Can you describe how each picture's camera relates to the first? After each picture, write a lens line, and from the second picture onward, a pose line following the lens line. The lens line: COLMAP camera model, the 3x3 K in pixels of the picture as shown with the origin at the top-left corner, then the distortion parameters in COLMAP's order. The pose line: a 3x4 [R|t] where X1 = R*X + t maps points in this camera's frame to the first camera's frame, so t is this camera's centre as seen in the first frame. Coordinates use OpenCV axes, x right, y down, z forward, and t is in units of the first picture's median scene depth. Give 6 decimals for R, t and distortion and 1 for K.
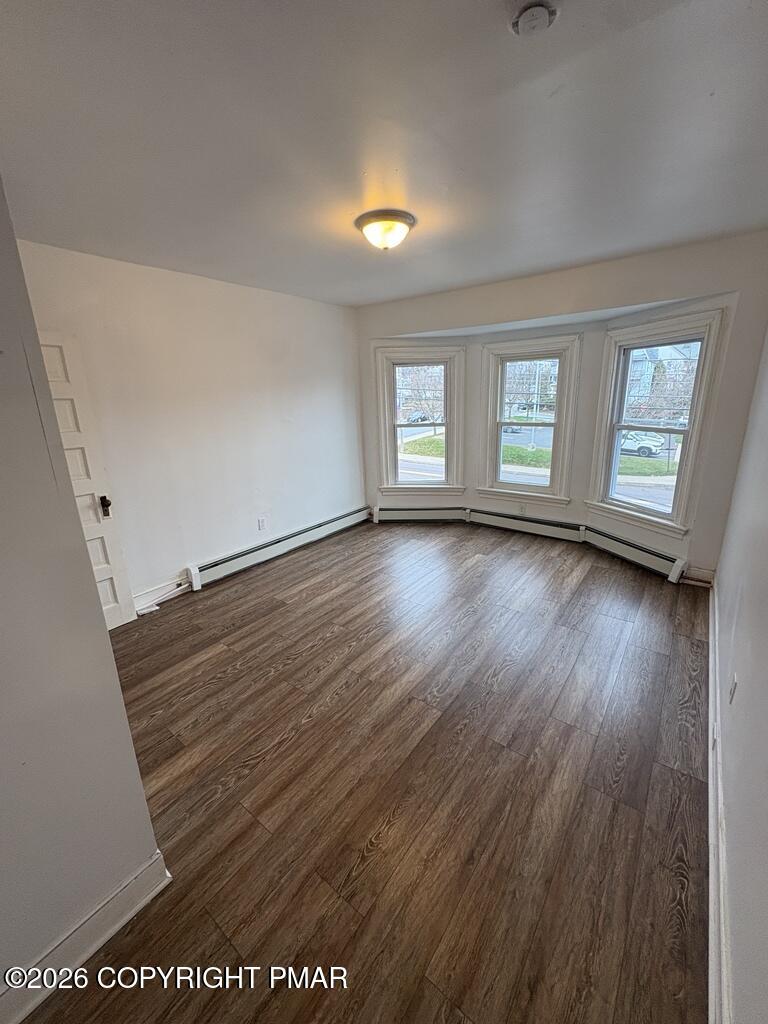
lens RADIAL K [[407.5, 0, 384.8], [0, 407.5, 512.1], [0, 0, 1]] dist [-0.000072, 0.000181]
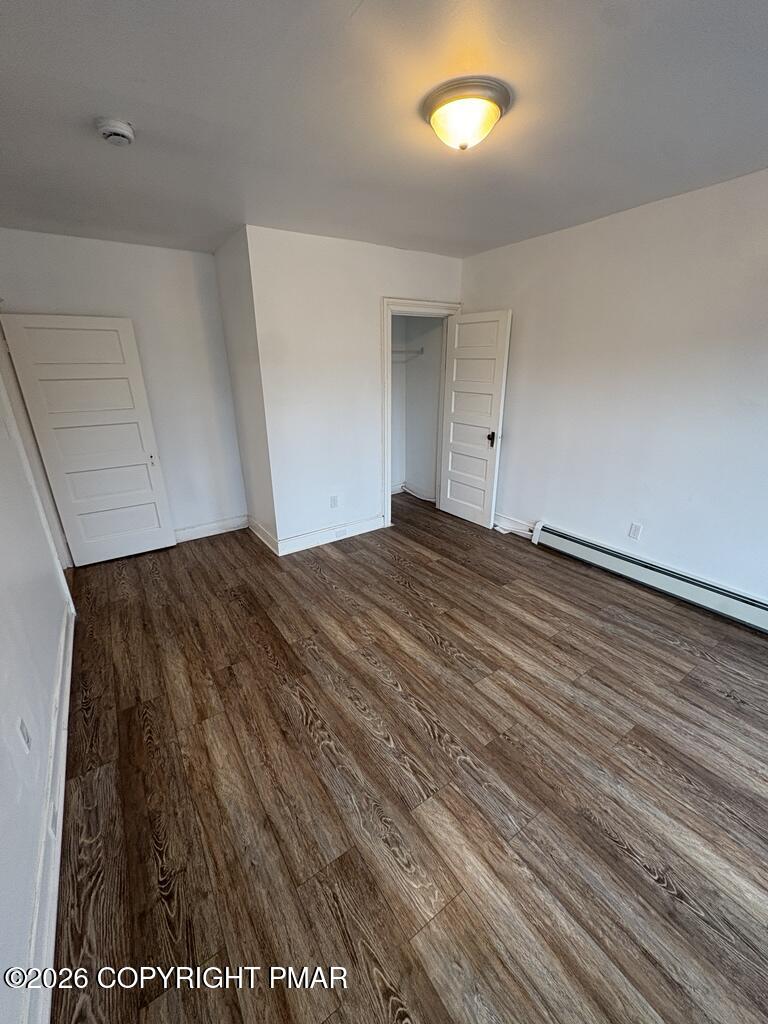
lens RADIAL K [[407.5, 0, 384.8], [0, 407.5, 512.1], [0, 0, 1]] dist [-0.000072, 0.000181]
pose [[-0.314687, 0.359061, -0.878662, 0.692024], [-0.245486, 0.863411, 0.440748, -0.307335], [0.916902, 0.354396, -0.183560, 0.971403]]
